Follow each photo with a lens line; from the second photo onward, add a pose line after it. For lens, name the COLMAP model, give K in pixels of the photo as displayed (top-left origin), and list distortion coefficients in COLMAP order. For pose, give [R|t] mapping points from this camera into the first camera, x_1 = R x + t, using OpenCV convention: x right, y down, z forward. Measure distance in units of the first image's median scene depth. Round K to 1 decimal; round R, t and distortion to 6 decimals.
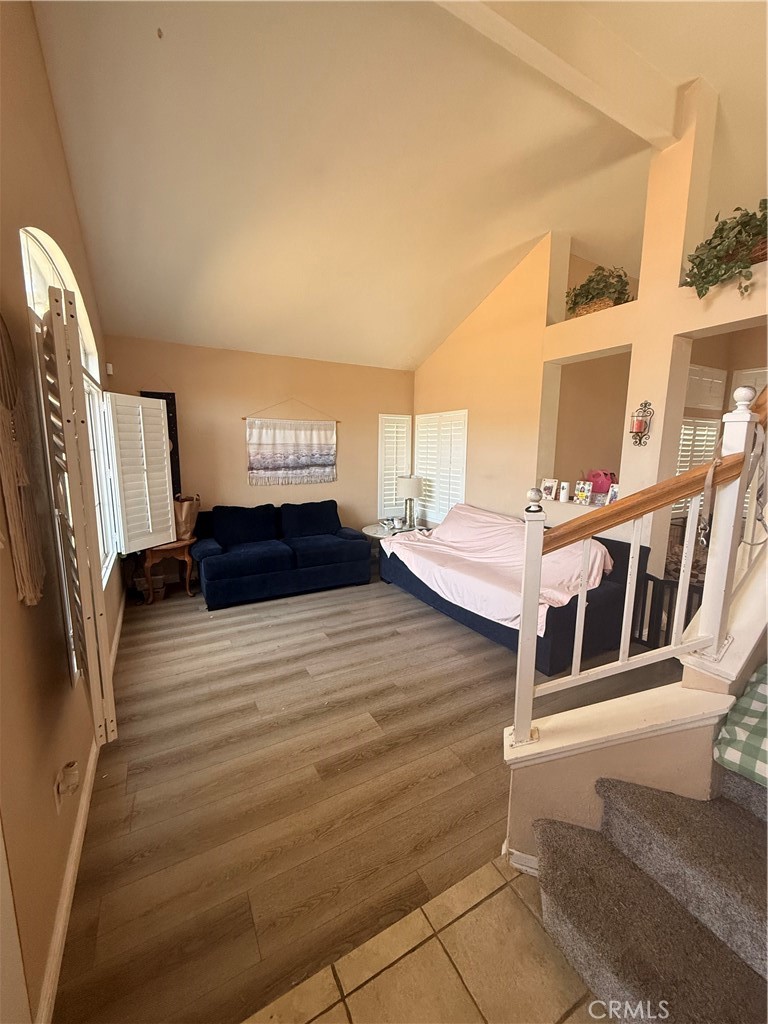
lens RADIAL K [[407.7, 0, 382.6], [0, 407.7, 508.5], [0, 0, 1]] dist [-0.000057, 0.000020]
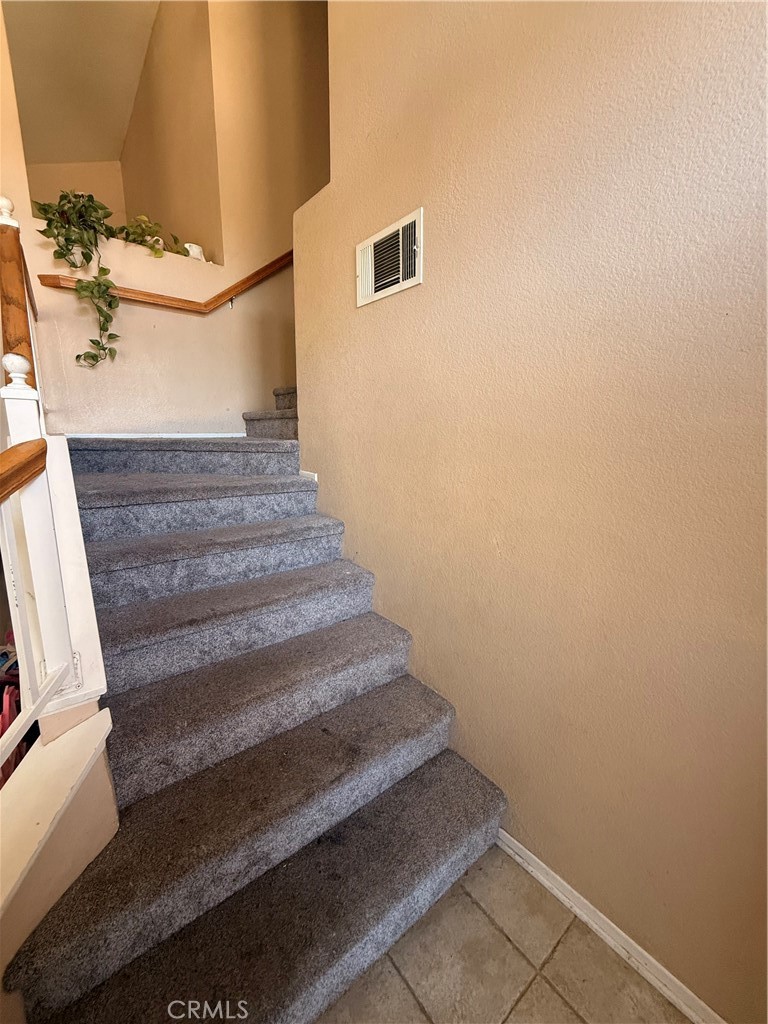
lens RADIAL K [[407.7, 0, 386.6], [0, 407.7, 509.3], [0, 0, 1]] dist [-0.000057, 0.000020]
pose [[-0.168969, -0.189324, 0.967267, -0.011160], [0.138931, 0.967005, 0.213542, -0.022109], [-0.975781, 0.170465, -0.137091, 0.128412]]
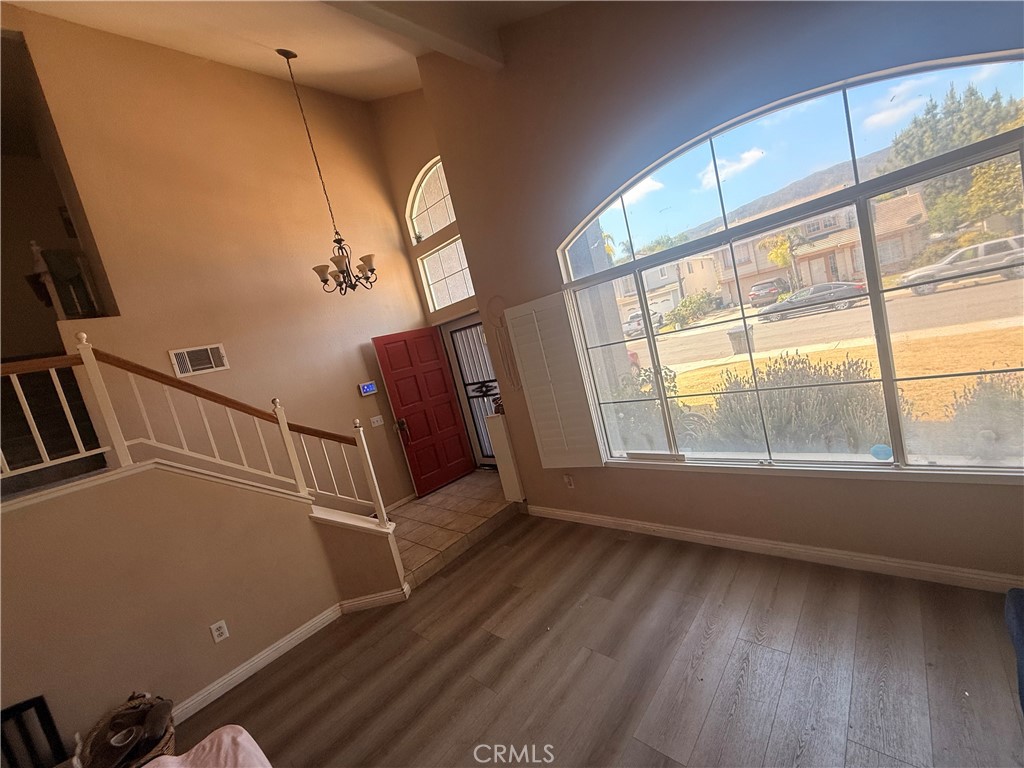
lens RADIAL K [[407.7, 0, 515.9], [0, 407.7, 387.0], [0, 0, 1]] dist [-0.000057, 0.000020]
pose [[-0.923149, 0.249808, -0.292218, 0.046535], [0.179731, 0.952367, 0.246361, -0.202702], [0.339841, 0.174907, -0.924075, 1.109078]]
